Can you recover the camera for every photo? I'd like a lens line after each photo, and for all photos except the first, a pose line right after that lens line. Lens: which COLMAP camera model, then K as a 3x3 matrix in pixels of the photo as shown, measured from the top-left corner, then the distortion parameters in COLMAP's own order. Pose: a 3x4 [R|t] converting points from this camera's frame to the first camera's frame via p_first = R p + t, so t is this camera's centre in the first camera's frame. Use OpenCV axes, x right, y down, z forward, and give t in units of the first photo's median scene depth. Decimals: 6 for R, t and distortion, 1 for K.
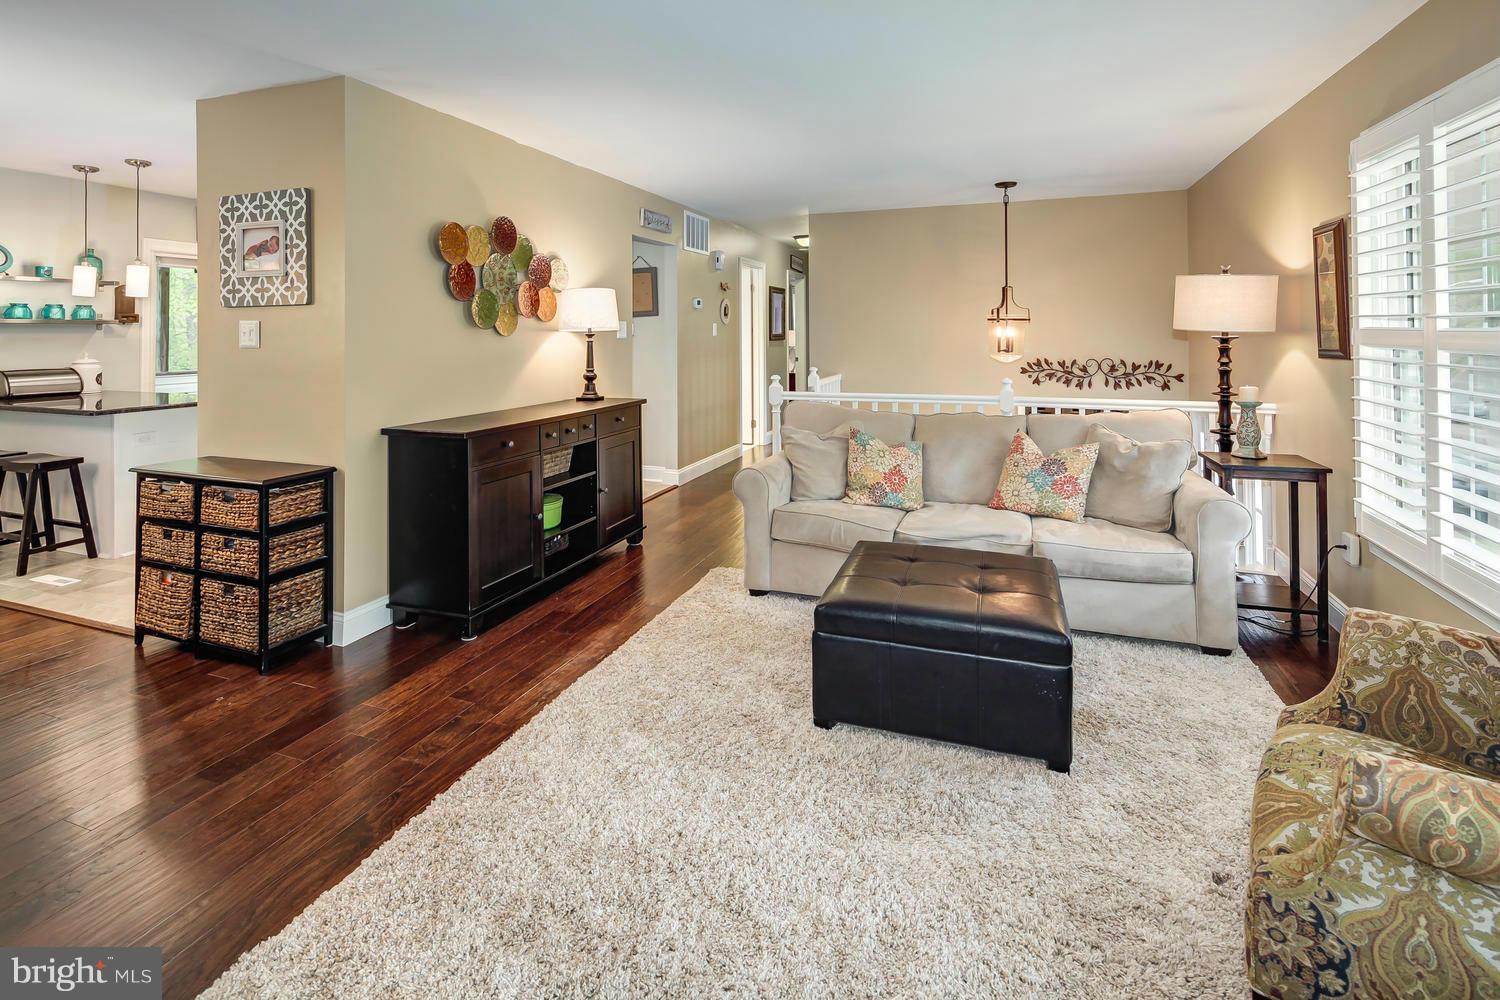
lens RADIAL K [[719.4, 0, 746.0], [0, 719.4, 327.0], [0, 0, 1]] dist [-0.001276, -0.000168]
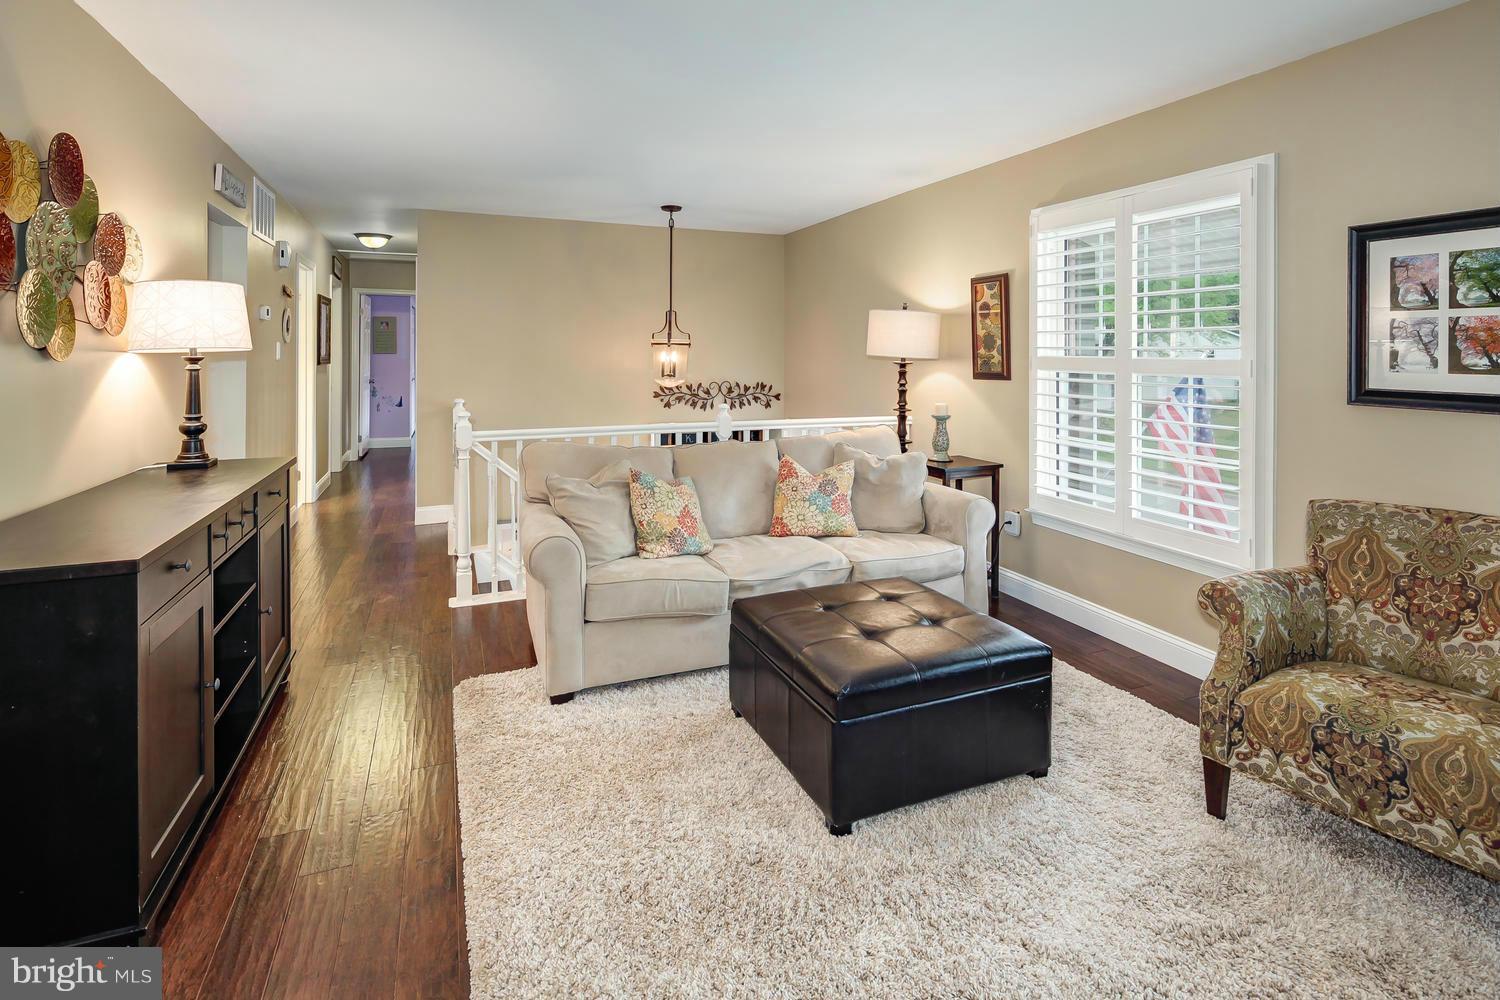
lens RADIAL K [[718.1, 0, 741.2], [0, 718.1, 351.0], [0, 0, 1]] dist [0.002518, -0.000264]
pose [[0.736726, 0.009886, 0.676119, -0.335982], [-0.011084, 0.999935, -0.002542, 0.000693], [-0.676101, -0.005621, 0.736788, 0.287516]]
